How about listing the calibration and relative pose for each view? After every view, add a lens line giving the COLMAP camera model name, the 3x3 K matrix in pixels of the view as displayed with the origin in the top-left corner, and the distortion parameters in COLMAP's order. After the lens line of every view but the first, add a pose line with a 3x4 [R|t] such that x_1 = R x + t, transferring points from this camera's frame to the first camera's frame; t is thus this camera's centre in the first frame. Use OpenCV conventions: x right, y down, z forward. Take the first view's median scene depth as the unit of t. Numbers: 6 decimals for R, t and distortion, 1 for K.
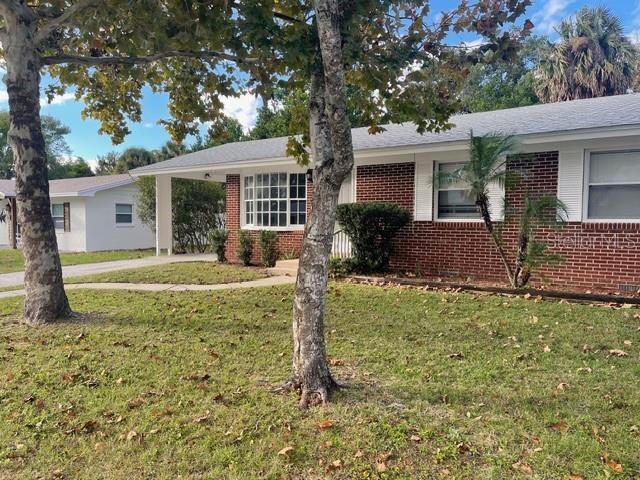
lens RADIAL K [[488.1, 0, 323.2], [0, 488.1, 248.8], [0, 0, 1]] dist [0.069191, -0.086537]
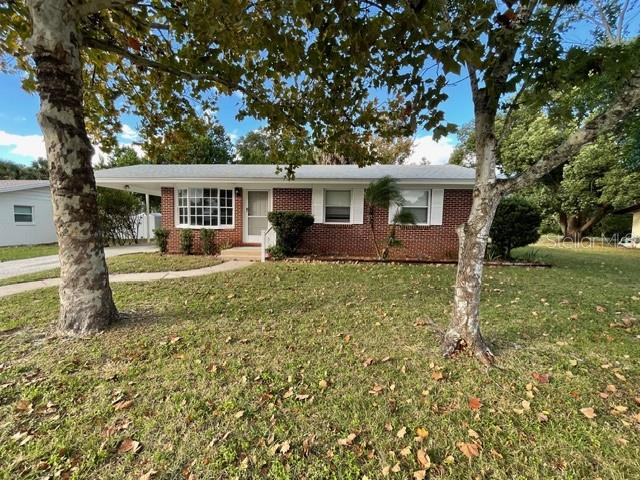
lens RADIAL K [[260.7, 0, 319.8], [0, 260.7, 243.6], [0, 0, 1]] dist [0.000015, -0.000093]
pose [[0.854437, -0.031164, 0.518620, -0.223185], [0.019166, 0.999411, 0.028477, -0.009714], [-0.519202, -0.014392, 0.854530, 0.182759]]
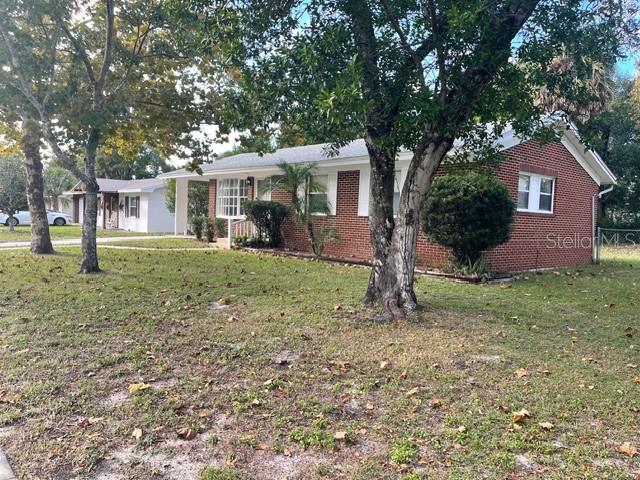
lens RADIAL K [[488.1, 0, 325.5], [0, 488.1, 252.8], [0, 0, 1]] dist [0.069191, -0.086537]
pose [[0.973850, 0.047561, -0.222158, 0.514148], [-0.045061, 0.998851, 0.016311, 0.028014], [0.222679, -0.005874, 0.974874, -0.357673]]
